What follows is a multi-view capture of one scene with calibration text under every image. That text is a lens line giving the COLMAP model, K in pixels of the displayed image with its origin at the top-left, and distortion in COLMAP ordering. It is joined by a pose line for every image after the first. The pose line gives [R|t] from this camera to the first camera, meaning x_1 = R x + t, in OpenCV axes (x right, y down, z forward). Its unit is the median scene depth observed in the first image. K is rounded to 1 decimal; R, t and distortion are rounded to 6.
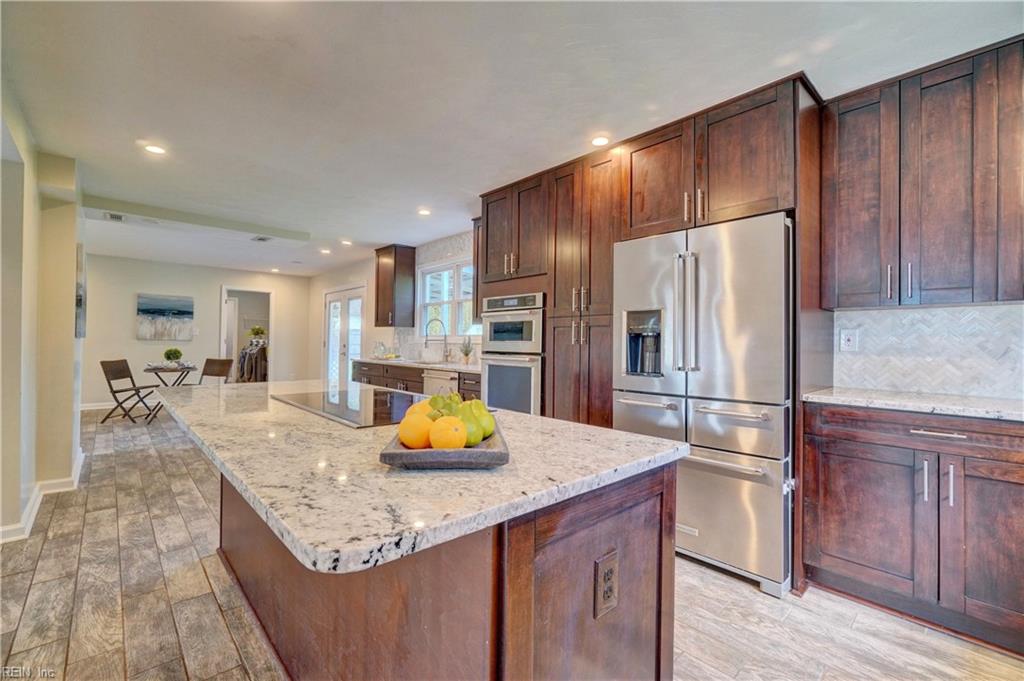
lens RADIAL K [[442.3, 0, 506.0], [0, 442.3, 340.6], [0, 0, 1]] dist [-0.005353, 0.001932]
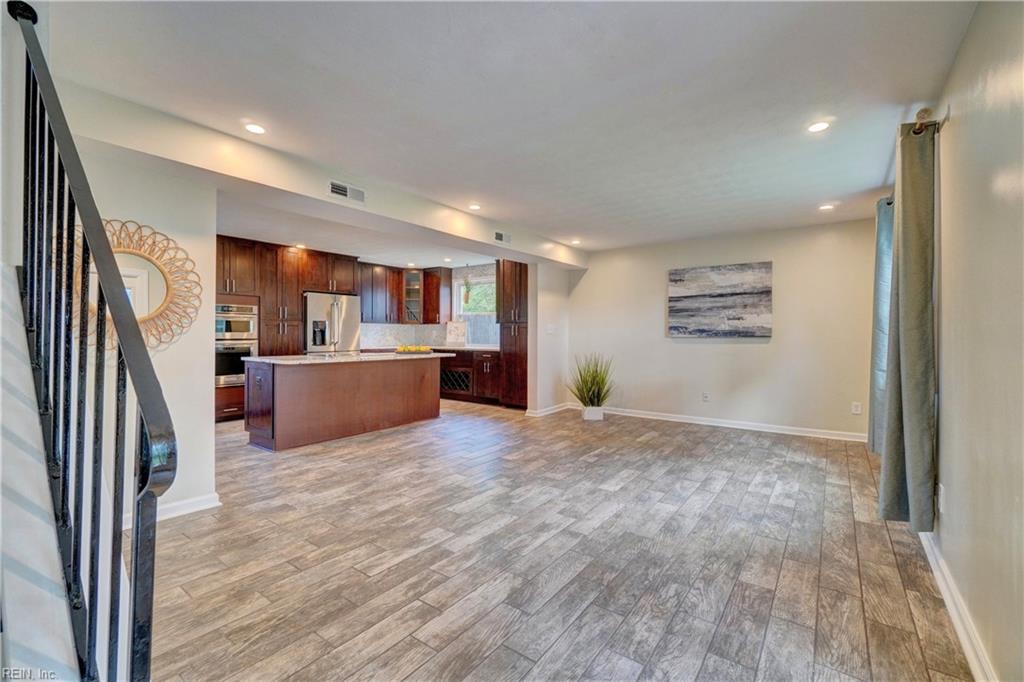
lens RADIAL K [[442.3, 0, 503.8], [0, 442.3, 341.2], [0, 0, 1]] dist [-0.005353, 0.001932]
pose [[-0.199997, -0.031911, 0.979277, -2.177999], [-0.018058, 0.999420, 0.028879, -0.037783], [-0.979630, -0.011908, -0.200457, 0.391270]]
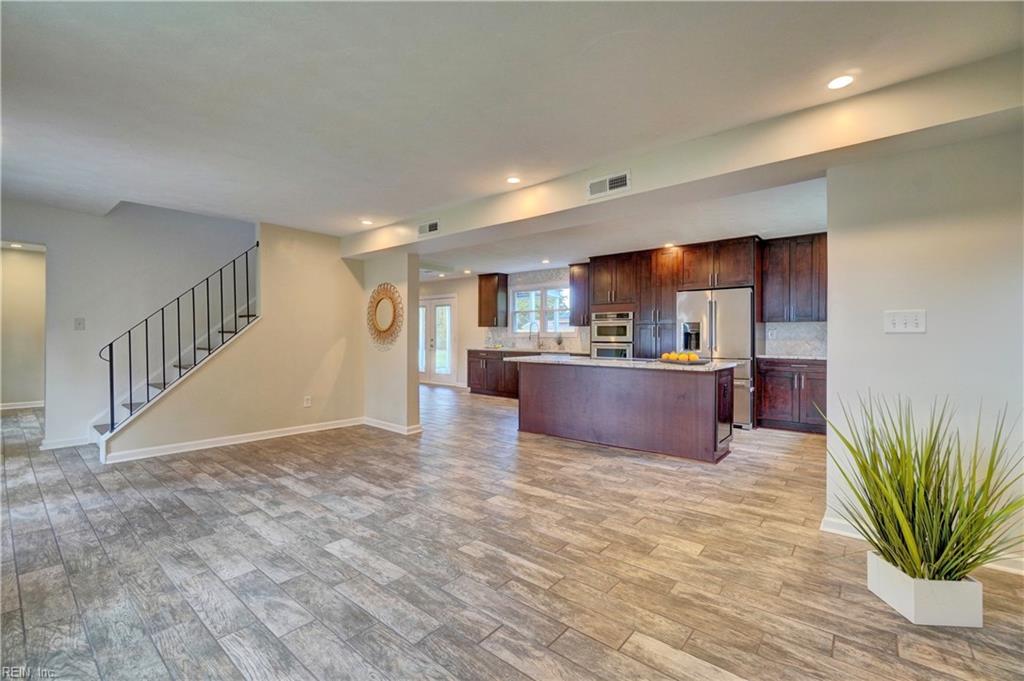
lens RADIAL K [[442.3, 0, 507.1], [0, 442.3, 342.2], [0, 0, 1]] dist [-0.005353, 0.001932]
pose [[0.990154, -0.014065, 0.139277, -0.858398], [0.010909, 0.999667, 0.023399, -0.026304], [-0.139559, -0.021650, 0.989977, -1.031536]]
